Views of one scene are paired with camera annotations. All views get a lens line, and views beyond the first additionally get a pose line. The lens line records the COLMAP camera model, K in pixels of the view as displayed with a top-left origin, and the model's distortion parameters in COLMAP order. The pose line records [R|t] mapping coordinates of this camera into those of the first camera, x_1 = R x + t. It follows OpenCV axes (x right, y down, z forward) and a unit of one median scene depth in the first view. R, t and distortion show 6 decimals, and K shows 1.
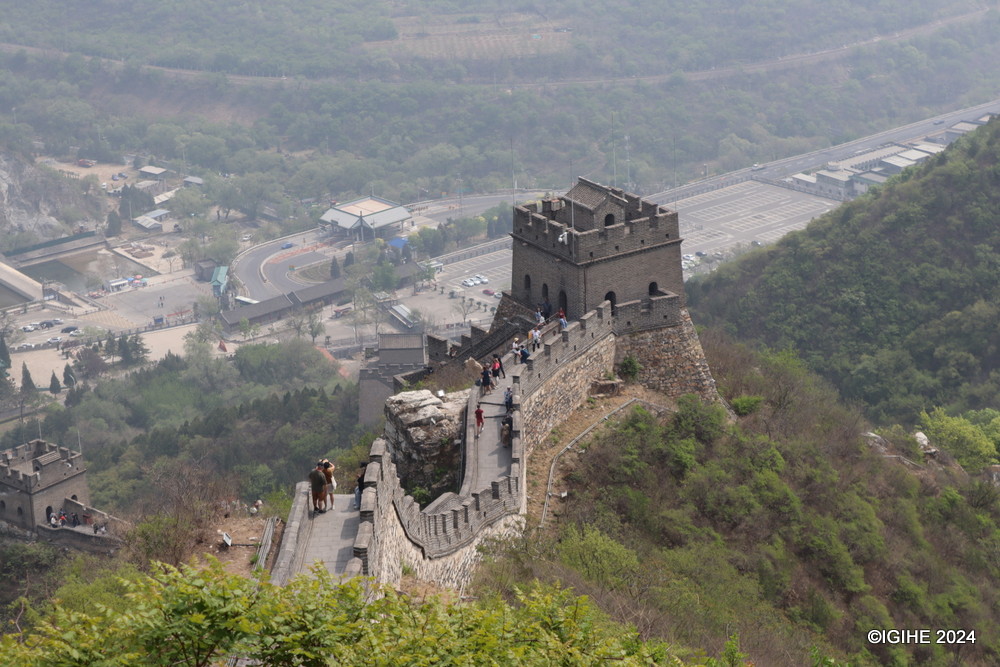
lens RADIAL K [[2374.8, 0, 497.5], [0, 2374.8, 329.1], [0, 0, 1]] dist [0.094533, 0.000000]
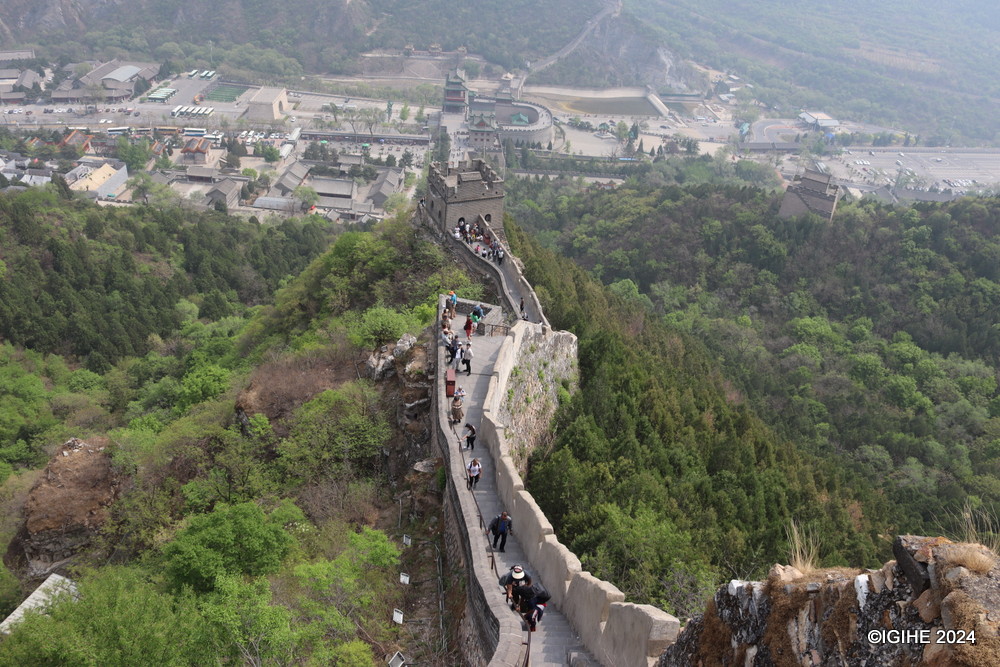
lens RADIAL K [[835.0, 0, 505.8], [0, 835.0, 331.4], [0, 0, 1]] dist [-0.167112, 0.144523]
pose [[0.885413, 0.337456, -0.319635, -0.007369], [-0.255370, 0.927765, 0.272100, 0.003396], [0.388368, -0.159296, 0.907632, 0.190125]]
